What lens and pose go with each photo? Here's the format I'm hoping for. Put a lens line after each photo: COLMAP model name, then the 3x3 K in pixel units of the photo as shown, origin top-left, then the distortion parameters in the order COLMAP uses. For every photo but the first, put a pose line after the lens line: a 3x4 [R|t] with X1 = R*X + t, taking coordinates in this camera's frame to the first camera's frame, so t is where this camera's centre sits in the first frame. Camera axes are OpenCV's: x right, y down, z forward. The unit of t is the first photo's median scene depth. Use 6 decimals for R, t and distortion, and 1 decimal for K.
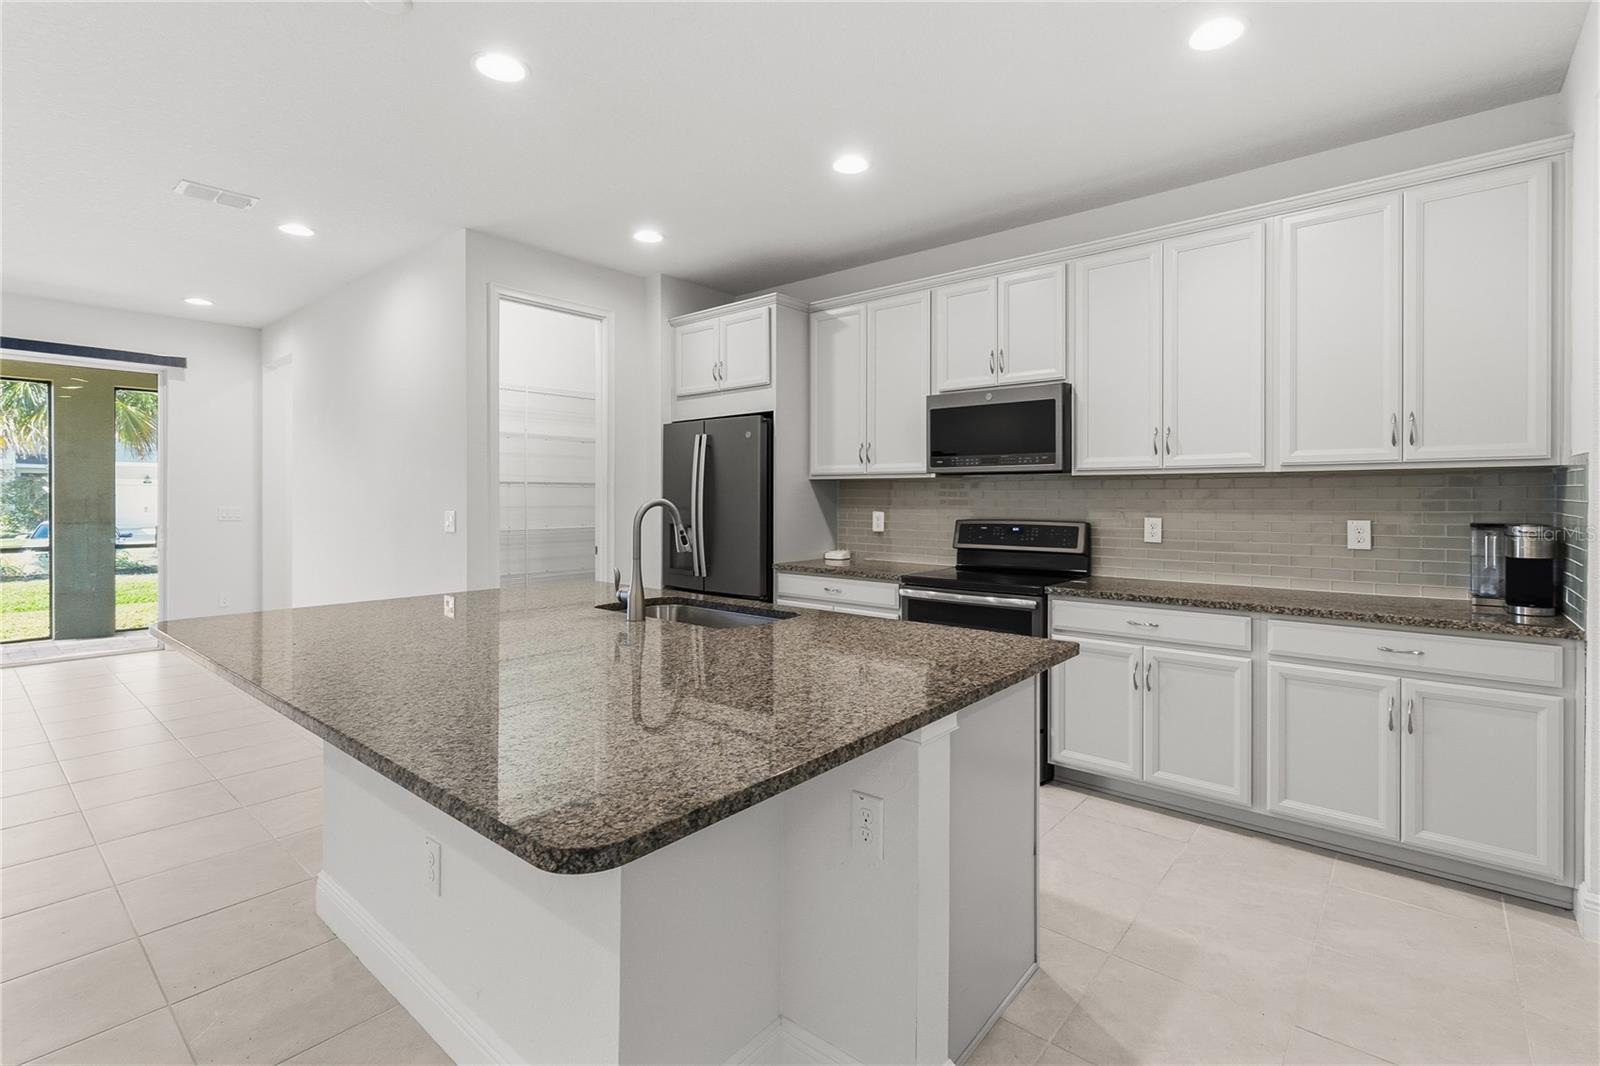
lens RADIAL K [[733.1, 0, 821.6], [0, 733.1, 503.0], [0, 0, 1]] dist [-0.002417, -0.000293]
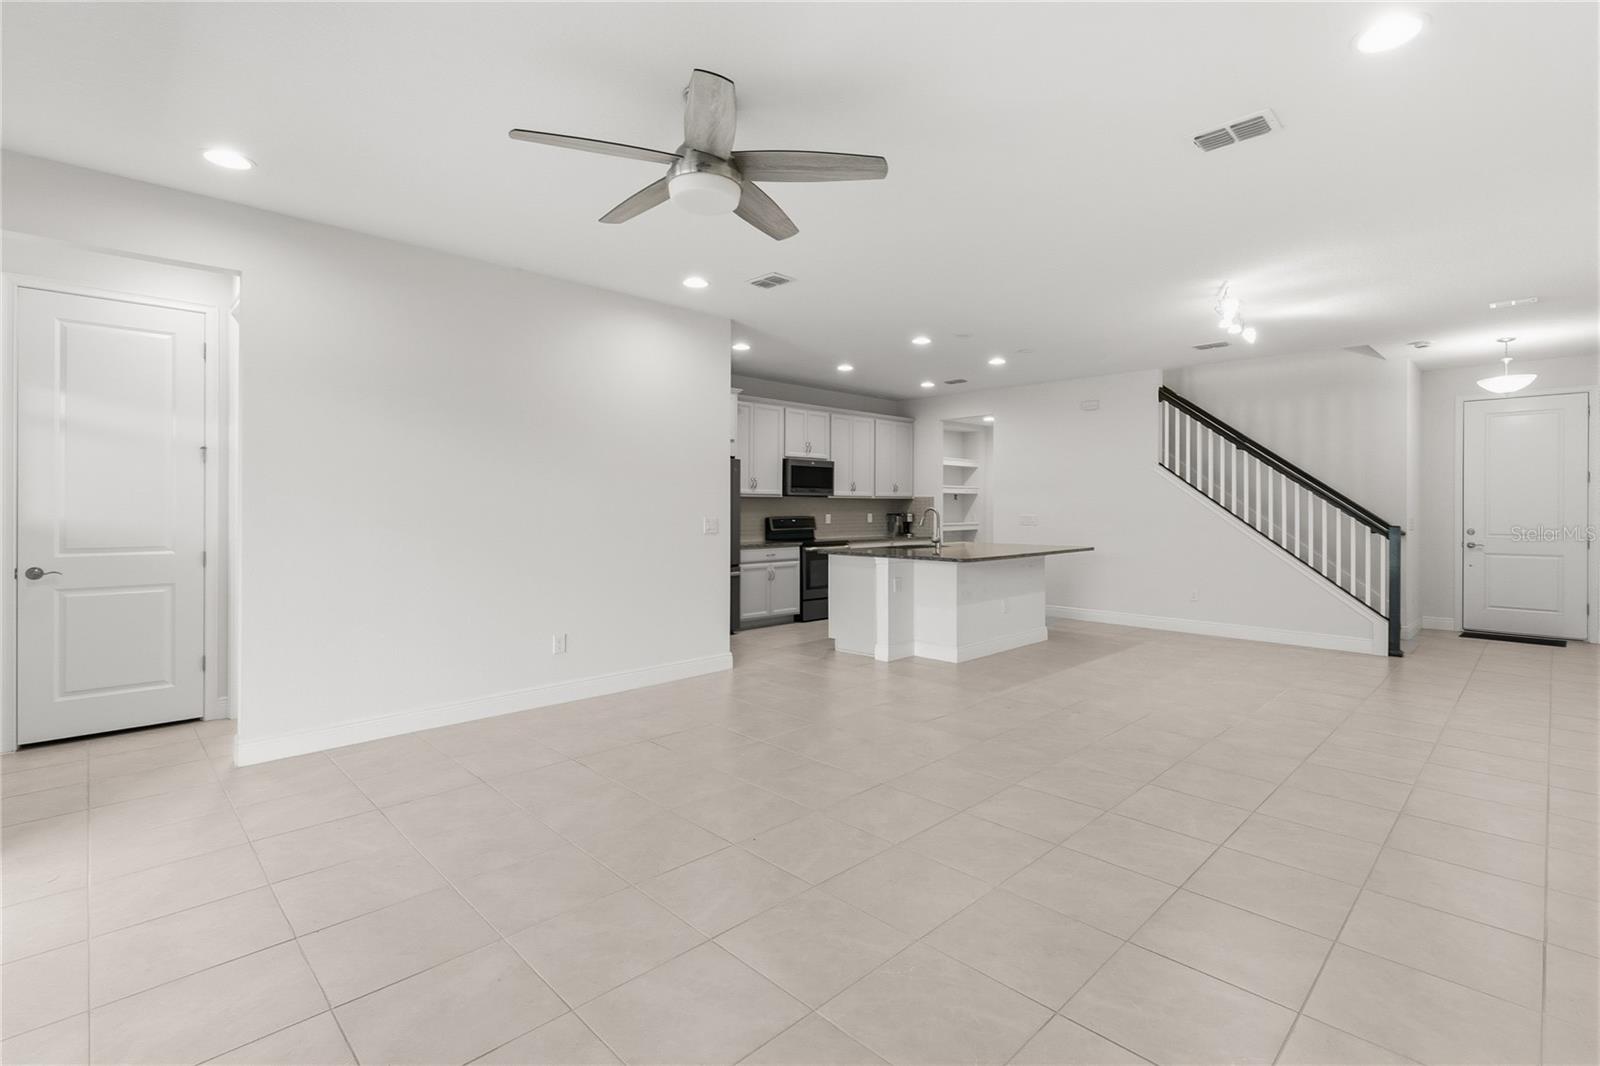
lens RADIAL K [[733.1, 0, 821.6], [0, 733.1, 503.0], [0, 0, 1]] dist [-0.002417, -0.000293]
pose [[0.088294, 0.002481, 0.996091, -1.734811], [0.004791, 0.999984, -0.002916, -0.010326], [-0.996083, 0.005030, 0.088281, 0.638926]]
